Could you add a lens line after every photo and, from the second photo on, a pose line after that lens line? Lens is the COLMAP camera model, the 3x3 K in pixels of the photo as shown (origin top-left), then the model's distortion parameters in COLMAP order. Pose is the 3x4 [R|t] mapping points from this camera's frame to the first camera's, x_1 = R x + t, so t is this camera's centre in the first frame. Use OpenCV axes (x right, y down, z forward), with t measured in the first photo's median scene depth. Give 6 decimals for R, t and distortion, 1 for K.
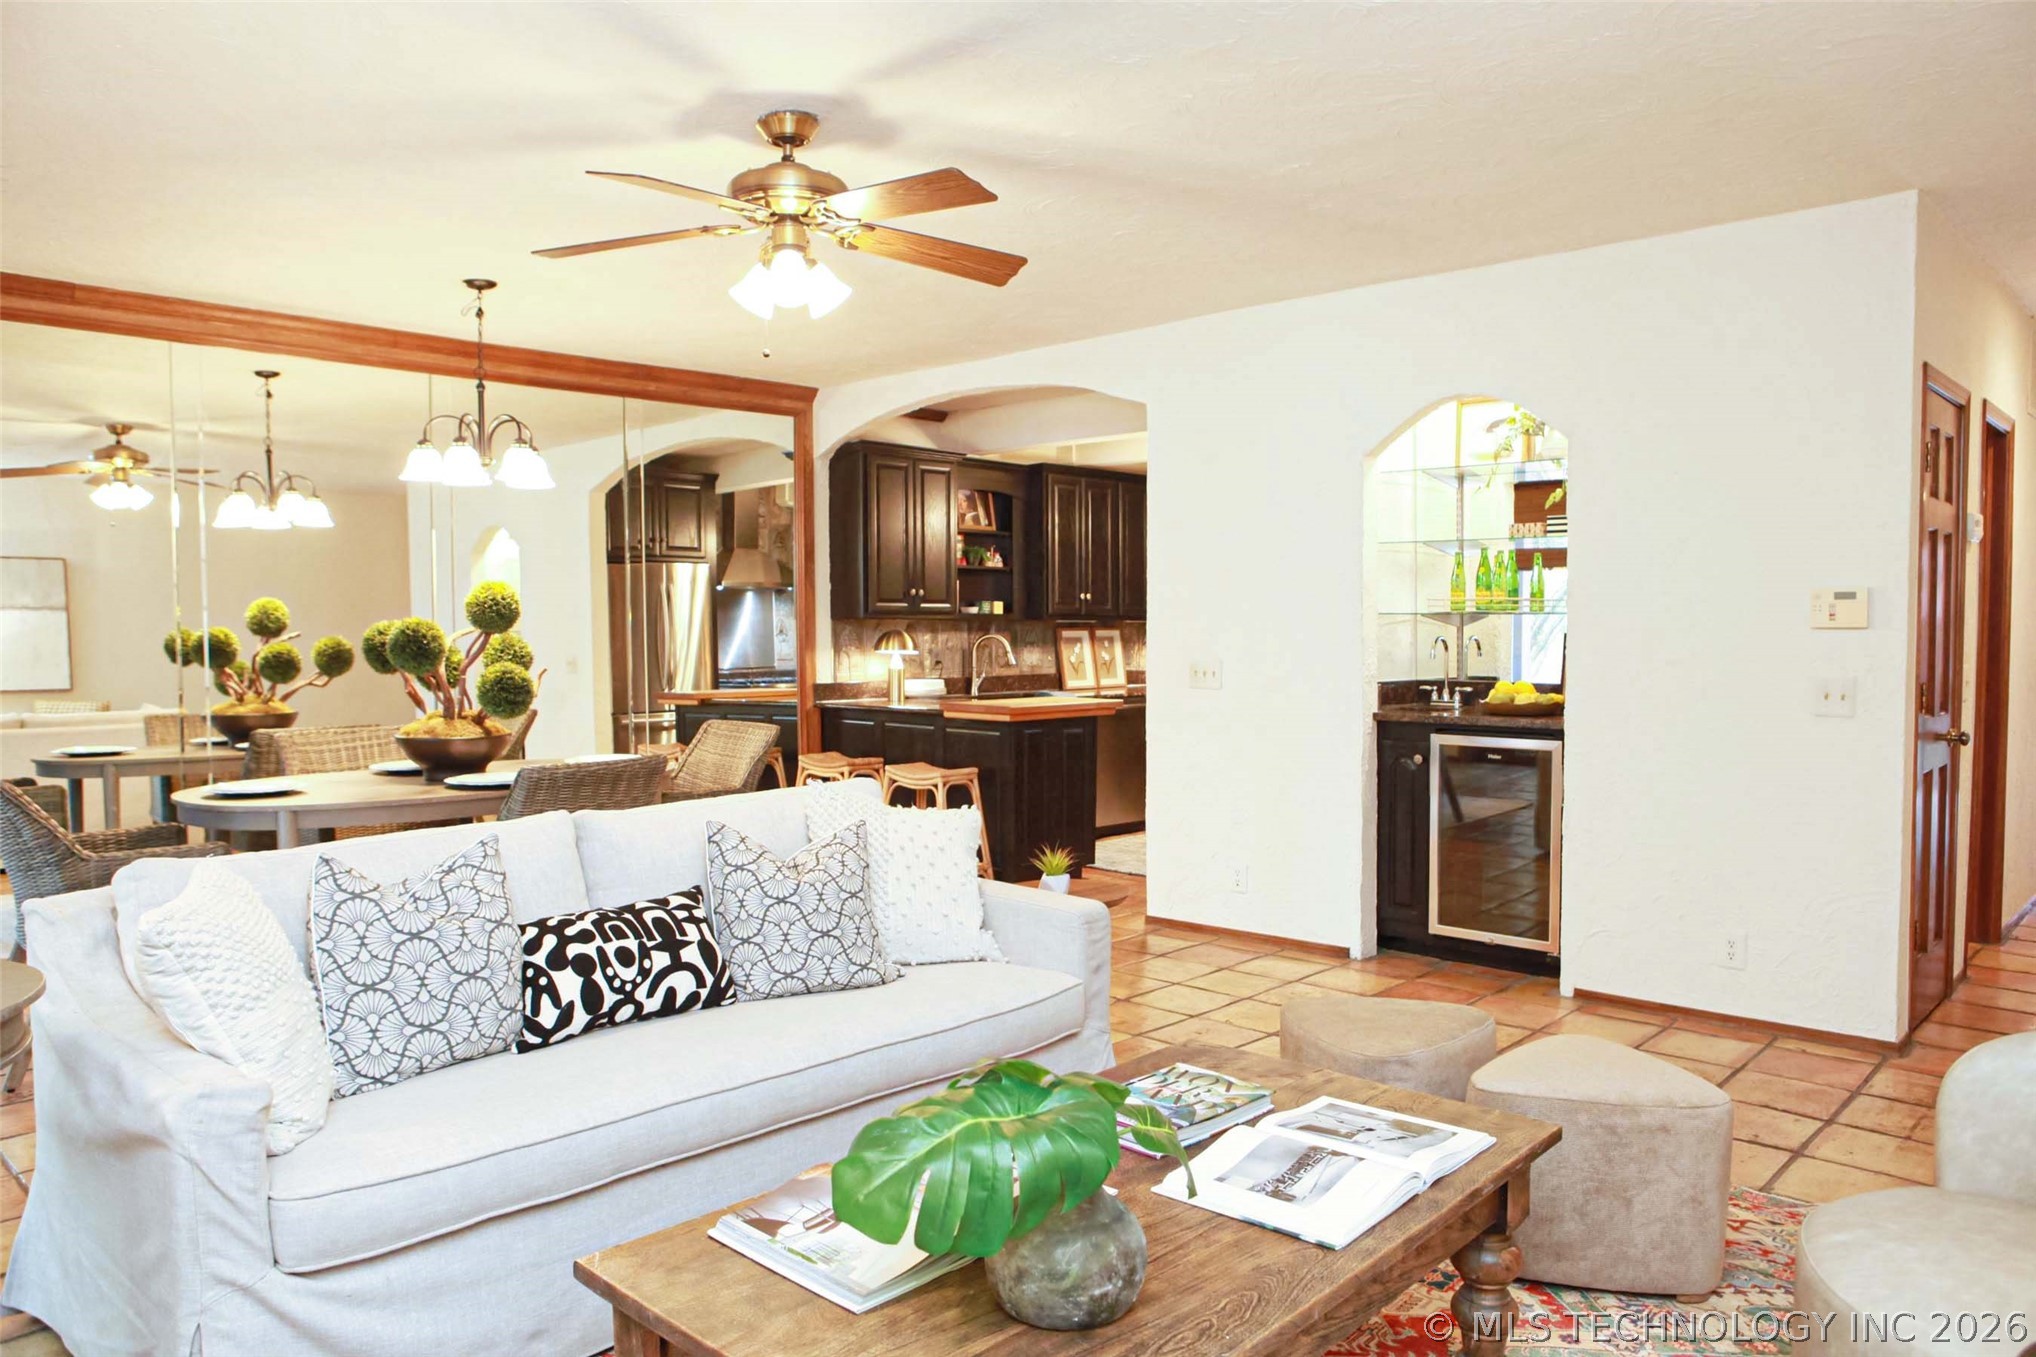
lens RADIAL K [[1423.3, 0, 1012.7], [0, 1423.3, 683.9], [0, 0, 1]] dist [-0.103861, 0.076111]
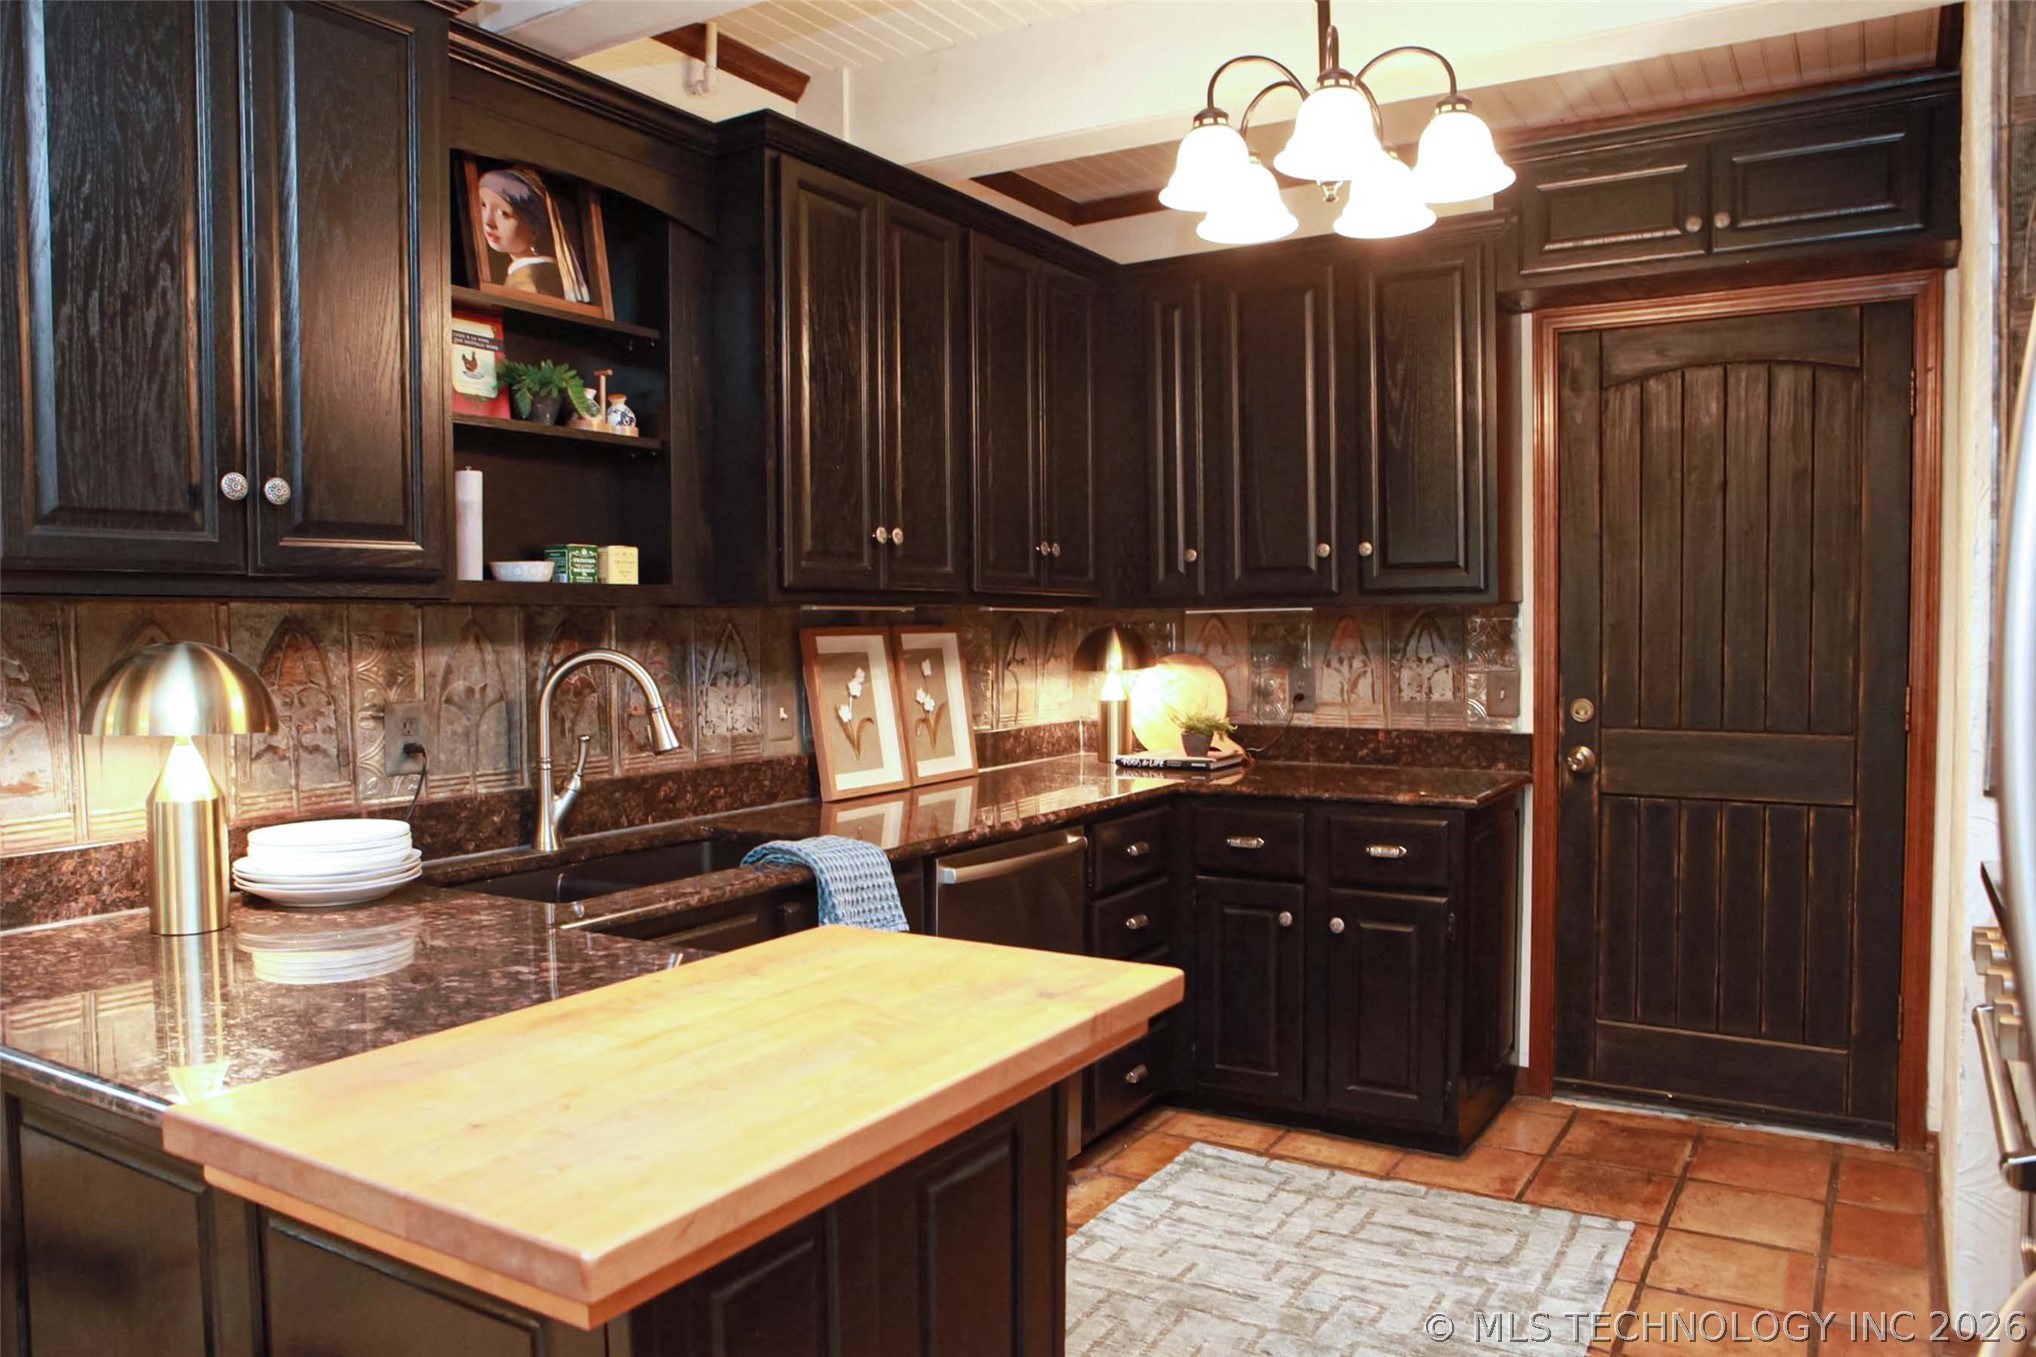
lens RADIAL K [[1463.6, 0, 1018.0], [0, 1463.6, 678.5], [0, 0, 1]] dist [-0.116665, 0.094917]
pose [[0.978155, -0.014160, 0.207395, 0.008285], [0.014874, 0.999888, -0.001883, -0.026953], [-0.207345, 0.004927, 0.978255, 0.672185]]
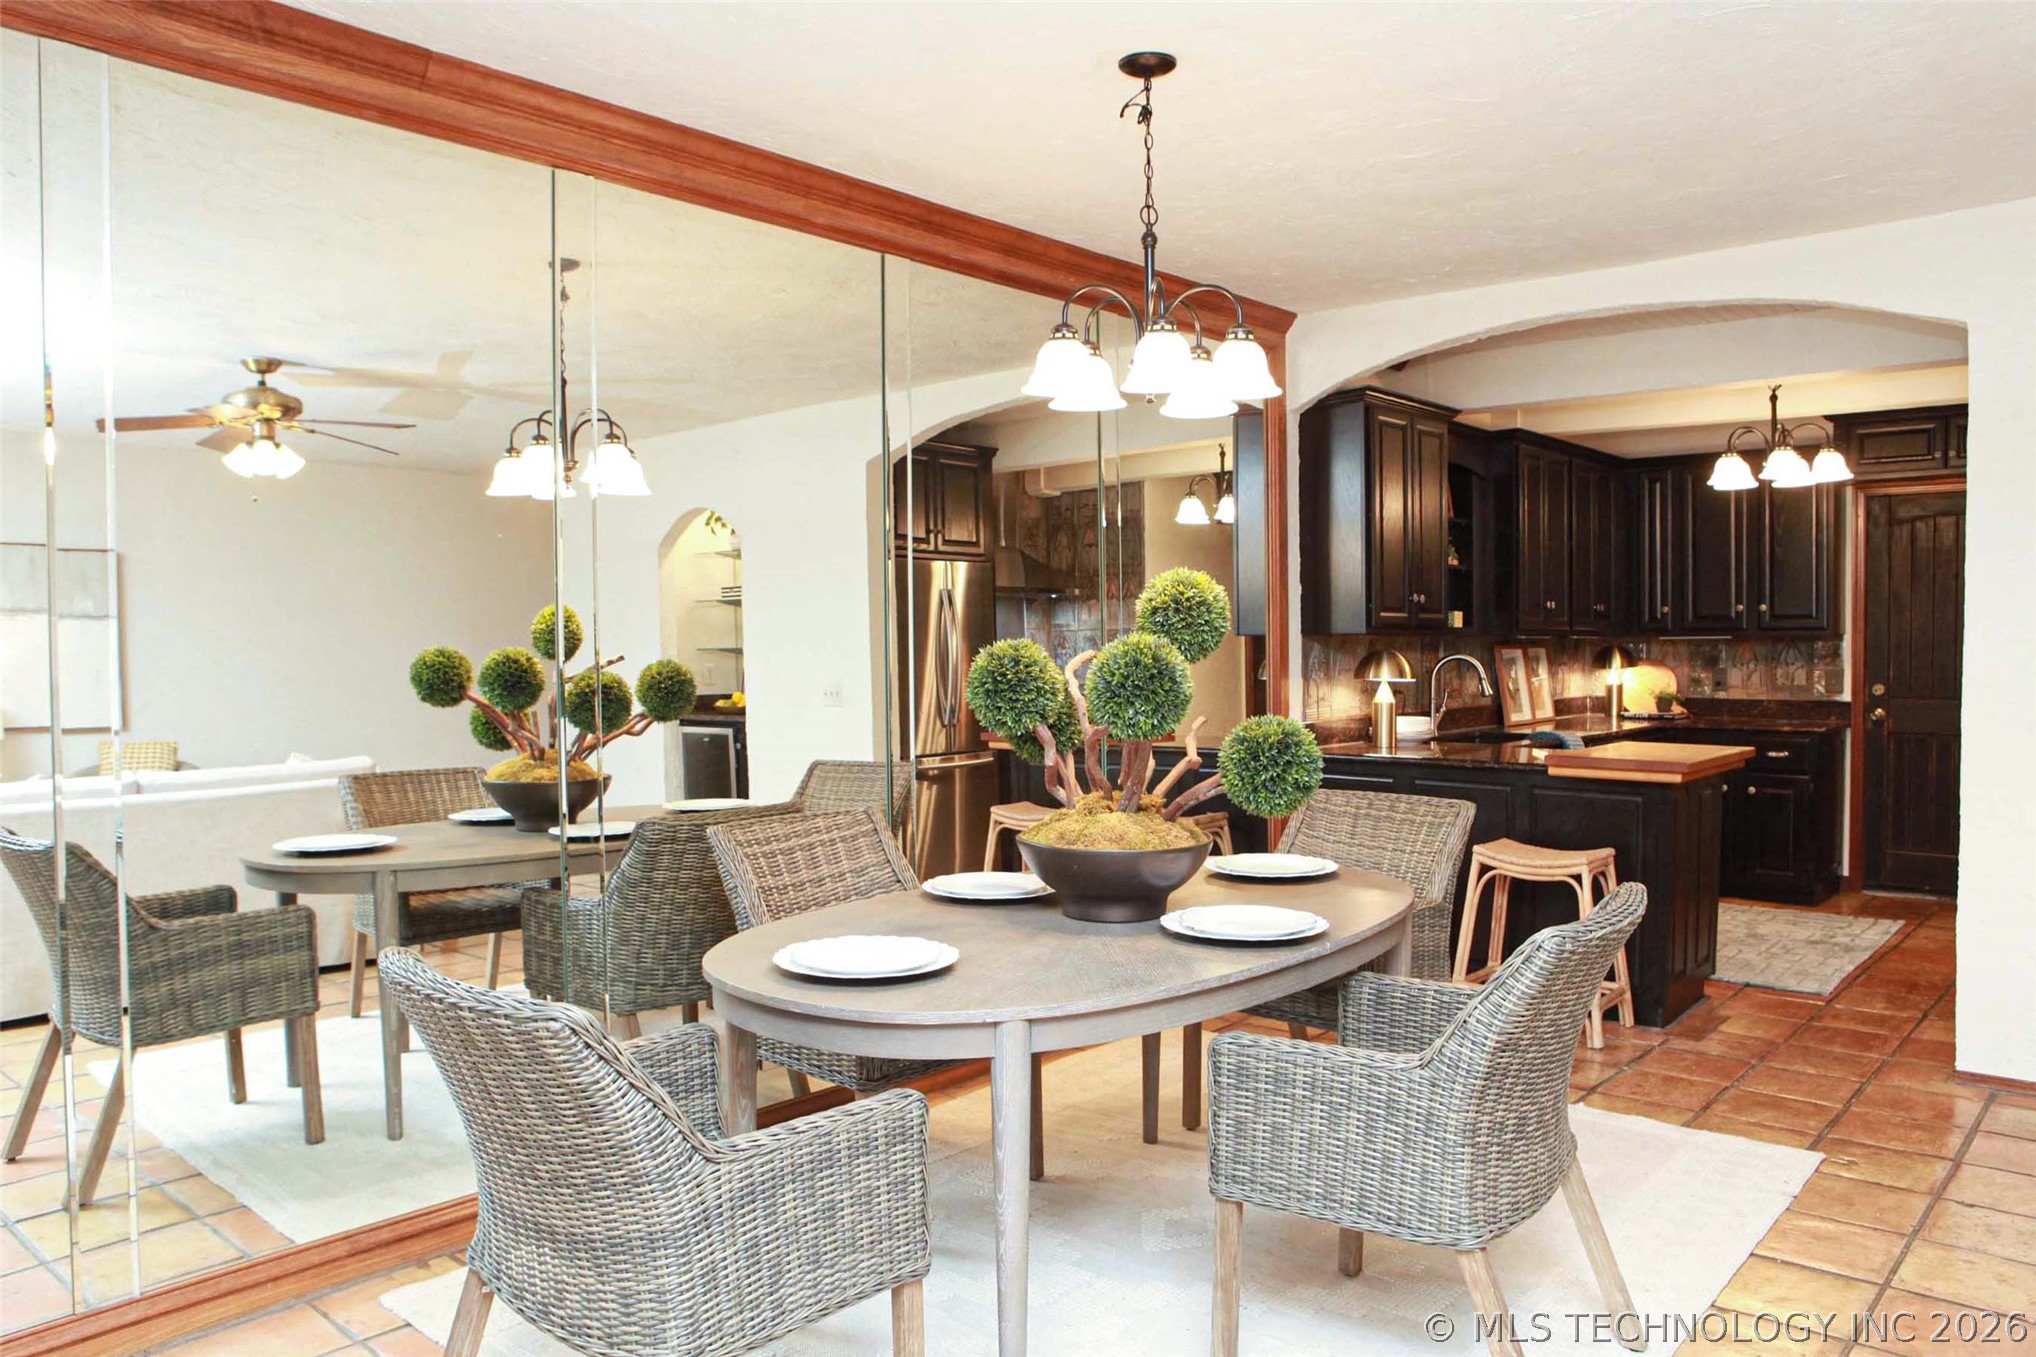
lens RADIAL K [[1474.5, 0, 1018.0], [0, 1474.5, 678.5], [0, 0, 1]] dist [-0.074618, 0.045904]
pose [[0.999197, -0.003320, 0.039919, -0.274791], [0.003913, 0.999883, -0.014782, -0.011642], [-0.039865, 0.014926, 0.999094, 0.233477]]
